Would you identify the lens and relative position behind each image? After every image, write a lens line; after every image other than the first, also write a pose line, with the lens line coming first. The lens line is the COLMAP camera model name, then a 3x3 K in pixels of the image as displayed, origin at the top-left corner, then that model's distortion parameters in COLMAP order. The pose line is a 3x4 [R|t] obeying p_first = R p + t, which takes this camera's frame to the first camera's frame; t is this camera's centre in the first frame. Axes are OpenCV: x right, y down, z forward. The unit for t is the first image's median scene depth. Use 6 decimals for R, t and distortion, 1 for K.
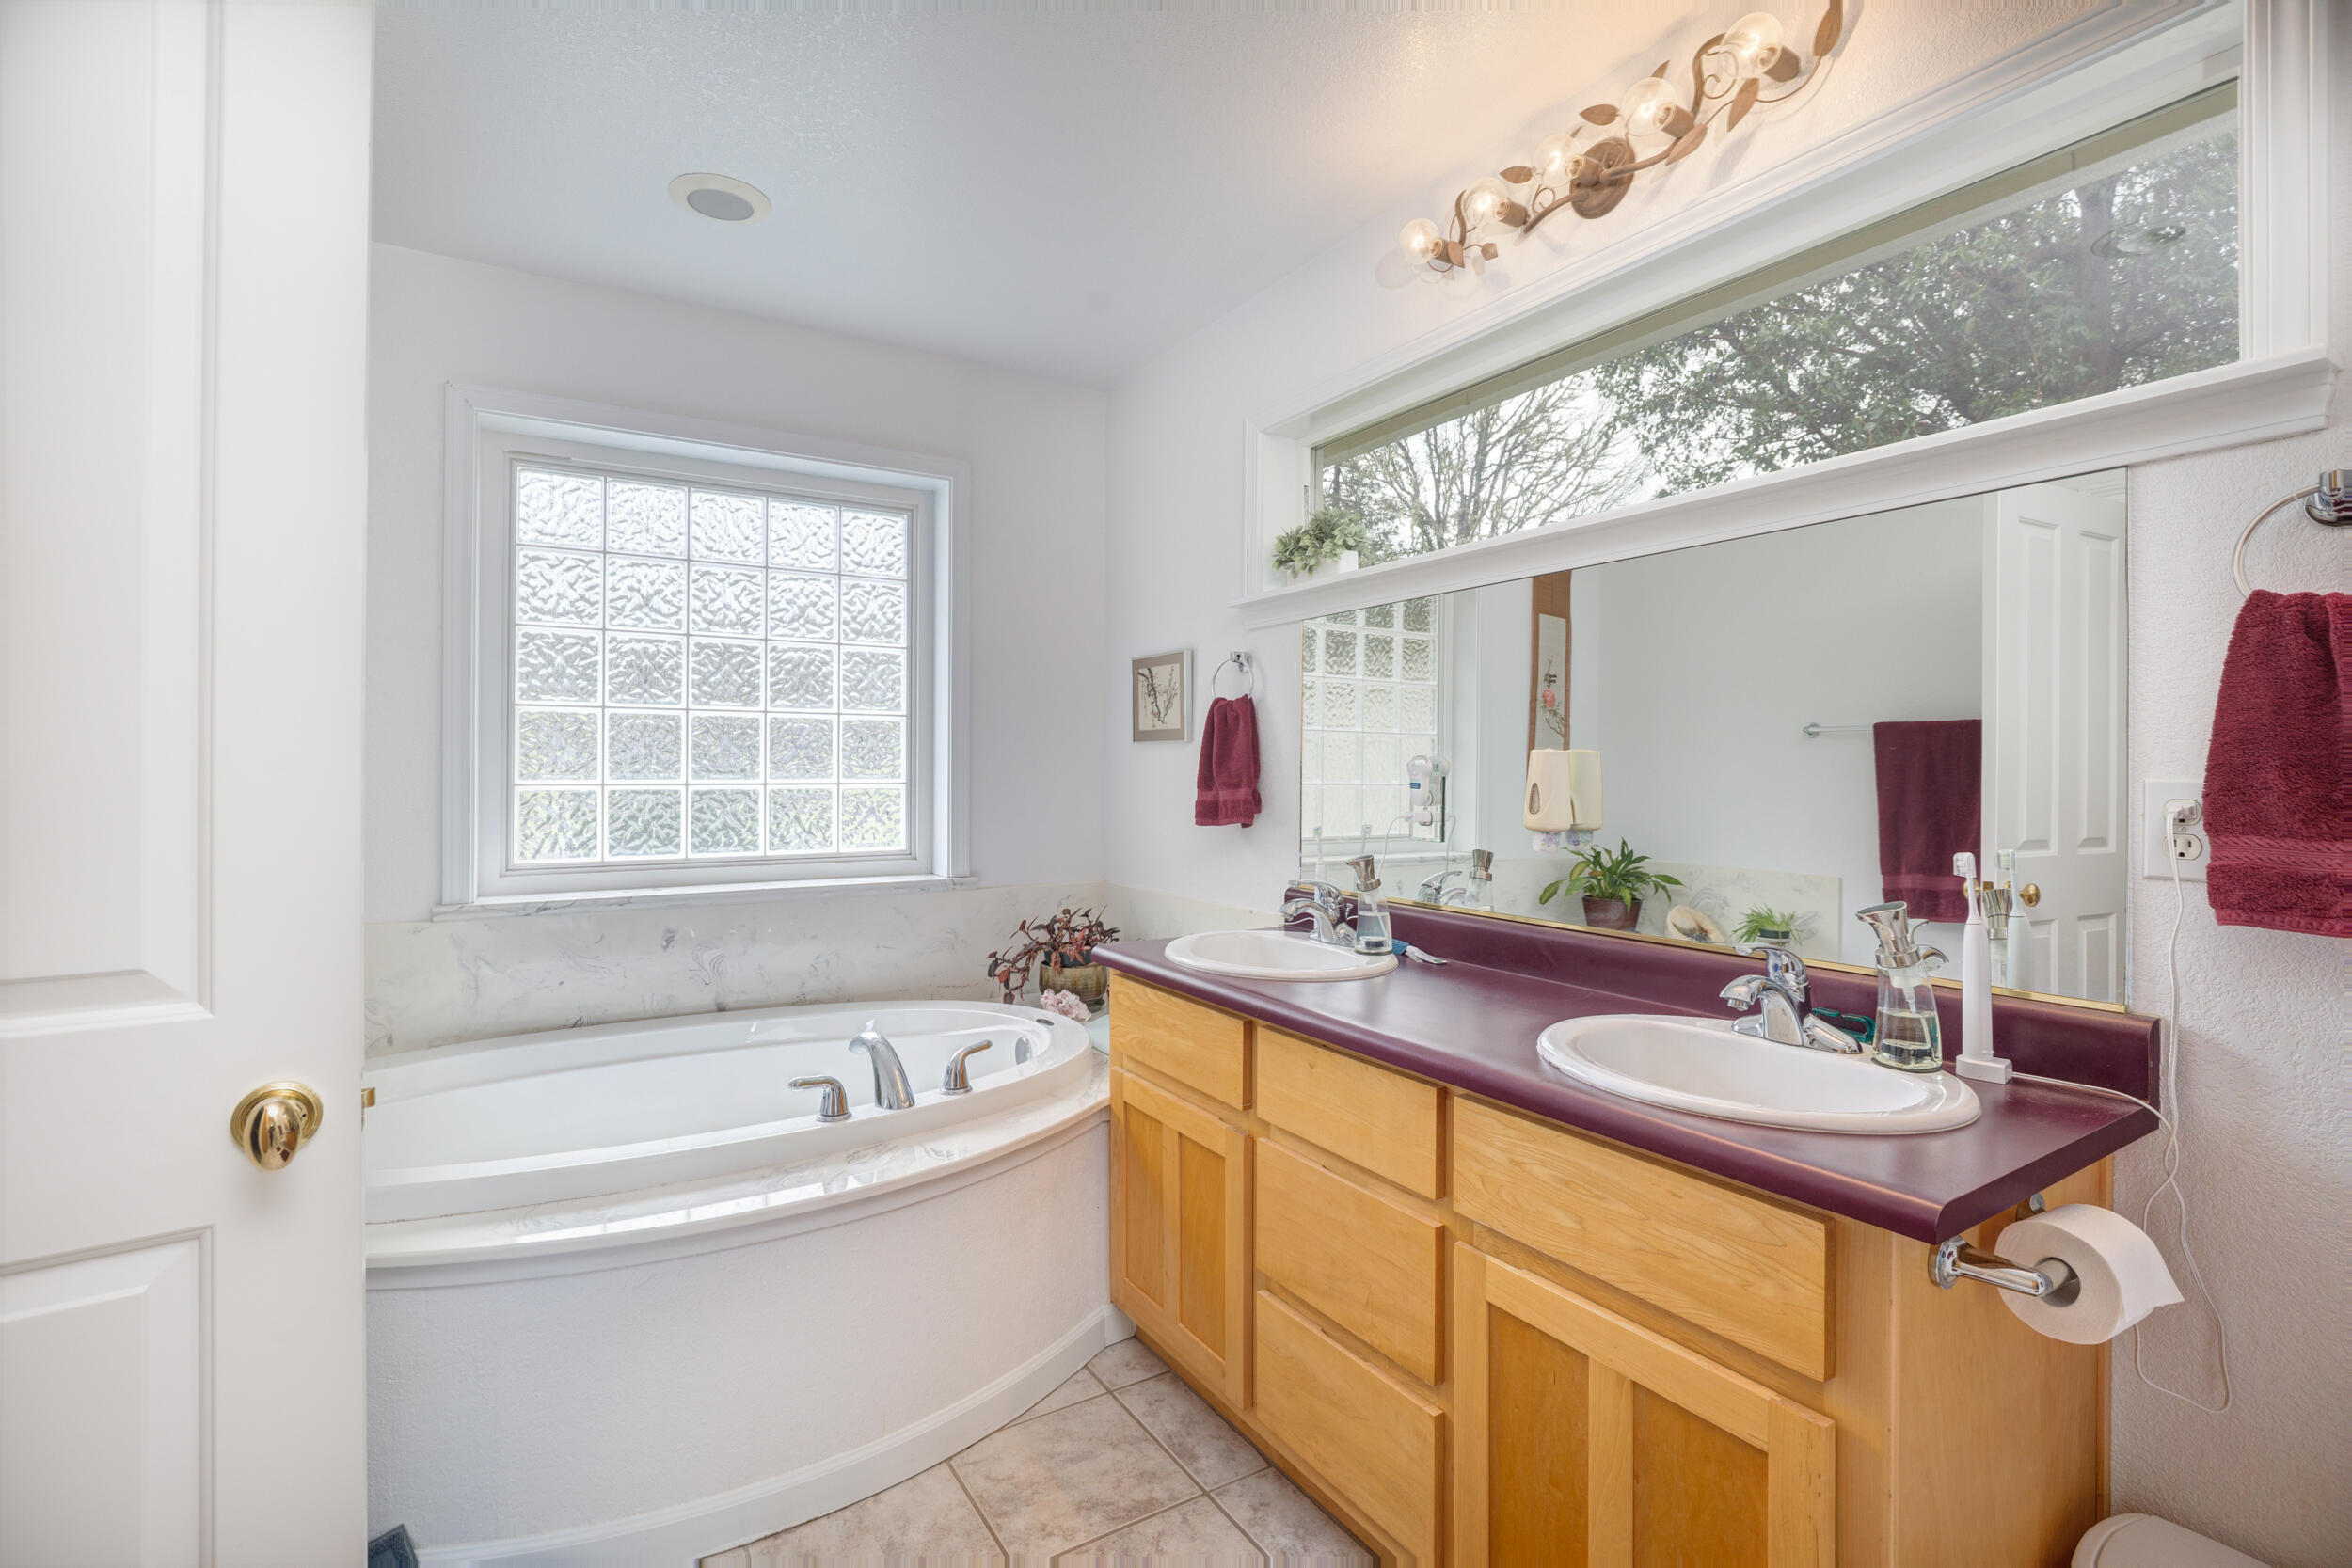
lens RADIAL K [[1096.8, 0, 1182.1], [0, 1096.8, 766.7], [0, 0, 1]] dist [-0.023002, -0.000444]
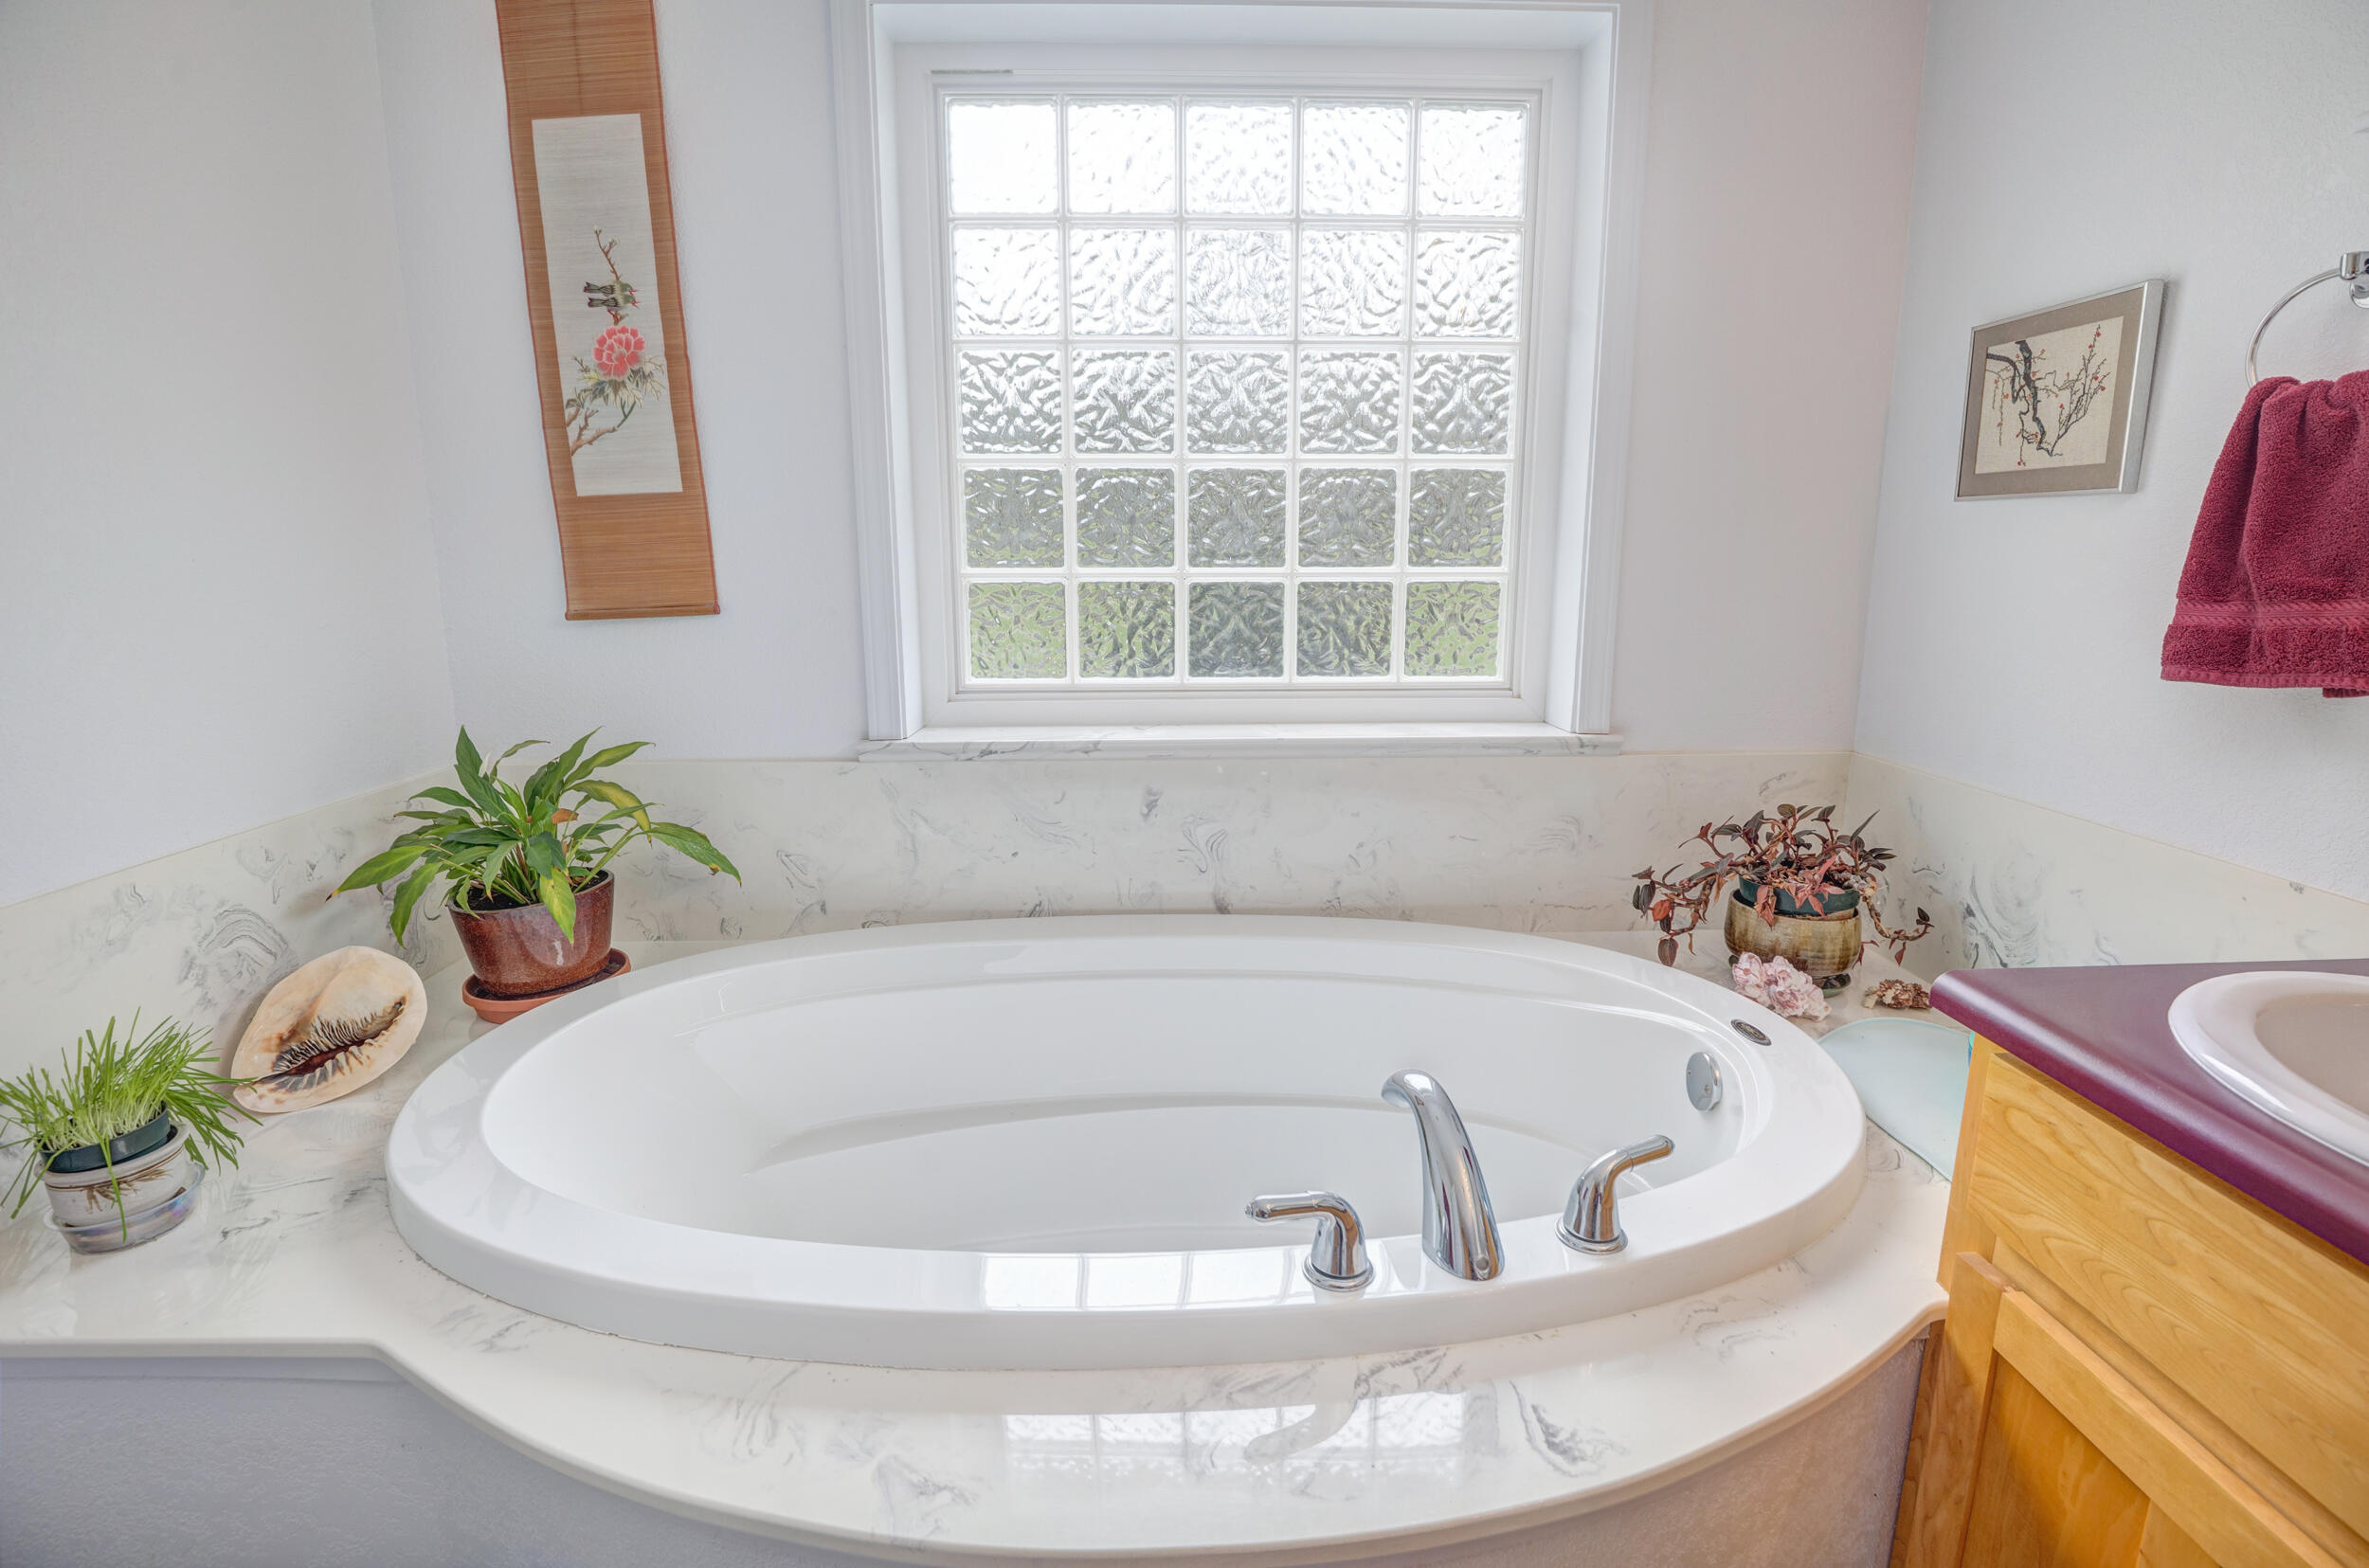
lens RADIAL K [[1104.7, 0, 1195.7], [0, 1104.7, 765.9], [0, 0, 1]] dist [-0.023002, -0.000444]
pose [[0.872284, 0.089719, -0.480698, -0.105579], [0.004987, 0.981341, 0.192212, 0.001040], [0.488974, -0.170061, 0.855561, 0.392718]]
